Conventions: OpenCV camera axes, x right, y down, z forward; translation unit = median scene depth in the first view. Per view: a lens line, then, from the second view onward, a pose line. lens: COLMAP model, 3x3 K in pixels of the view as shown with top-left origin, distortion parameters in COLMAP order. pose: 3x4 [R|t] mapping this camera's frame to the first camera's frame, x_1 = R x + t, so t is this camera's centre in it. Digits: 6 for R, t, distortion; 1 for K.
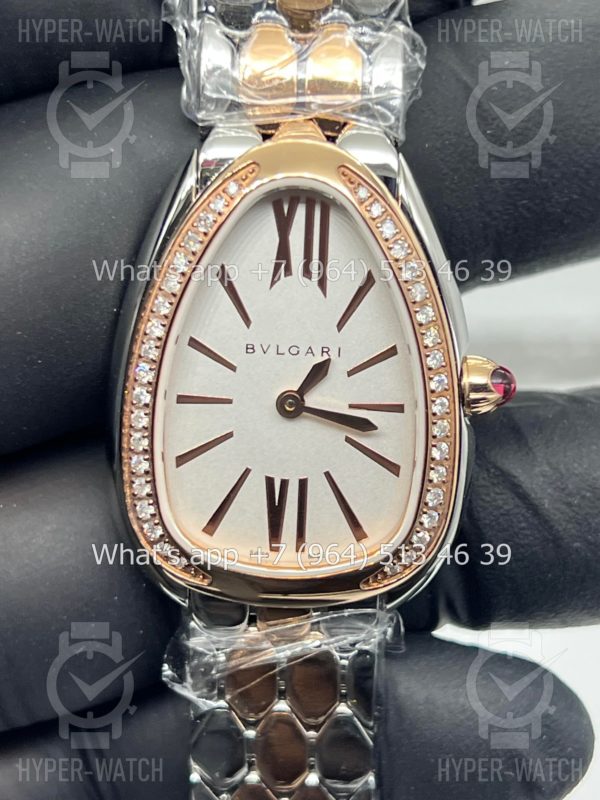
lens RADIAL K [[1795.2, 0, 300.0], [0, 1795.2, 400.0], [0, 0, 1]] dist [0.435406, -6.524010]
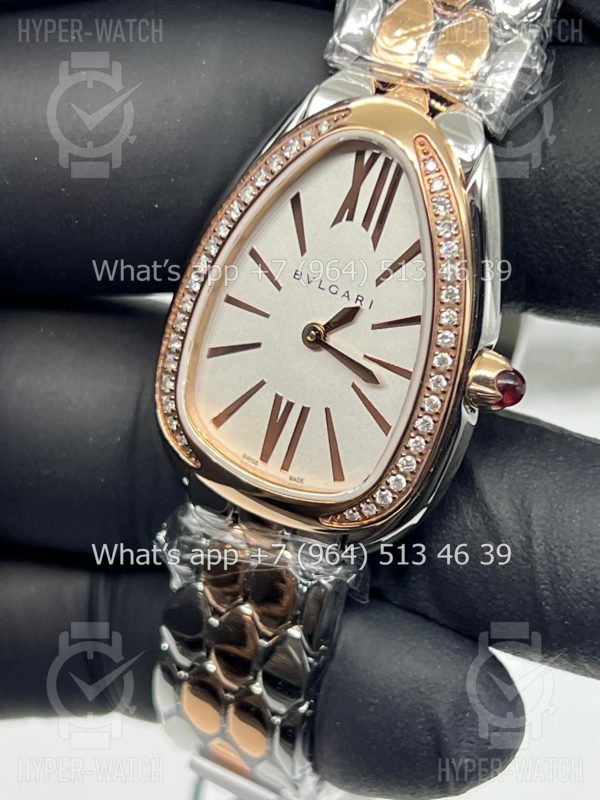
lens RADIAL K [[1795.2, 0, 300.0], [0, 1795.2, 400.0], [0, 0, 1]] dist [0.435406, -6.524010]
pose [[0.885987, 0.339003, -0.316392, 0.339561], [-0.340128, 0.938856, 0.053495, -0.016278], [0.315181, 0.060218, 0.947119, -0.017618]]
